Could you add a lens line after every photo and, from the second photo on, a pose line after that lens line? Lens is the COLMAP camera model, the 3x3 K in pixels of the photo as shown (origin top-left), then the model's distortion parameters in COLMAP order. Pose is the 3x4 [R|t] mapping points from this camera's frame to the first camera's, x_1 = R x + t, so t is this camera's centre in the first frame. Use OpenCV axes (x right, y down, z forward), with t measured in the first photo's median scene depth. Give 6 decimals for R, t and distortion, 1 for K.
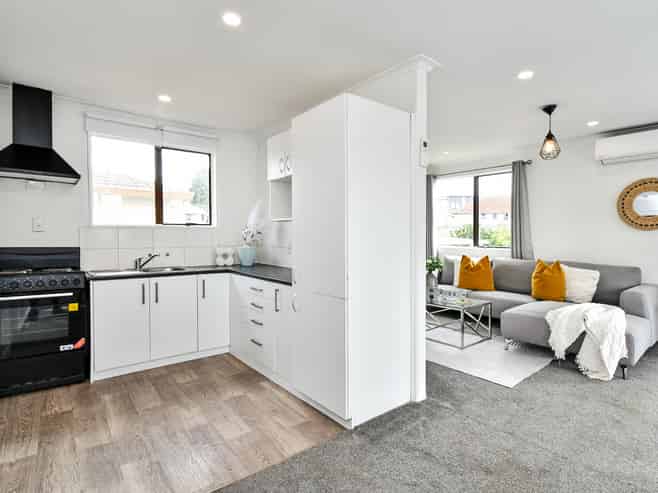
lens RADIAL K [[350.0, 0, 329.0], [0, 350.0, 246.5], [0, 0, 1]] dist [-0.038615, -0.000545]
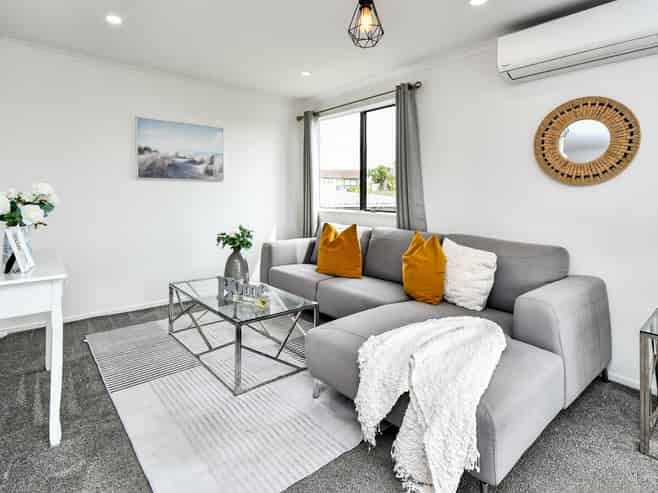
lens RADIAL K [[361.4, 0, 329.2], [0, 361.4, 205.8], [0, 0, 1]] dist [-0.003426, -0.000560]
pose [[0.999165, 0.002475, 0.040772, 0.455659], [-0.002241, 0.999981, -0.005783, -0.006750], [-0.040786, 0.005687, 0.999152, 0.367047]]
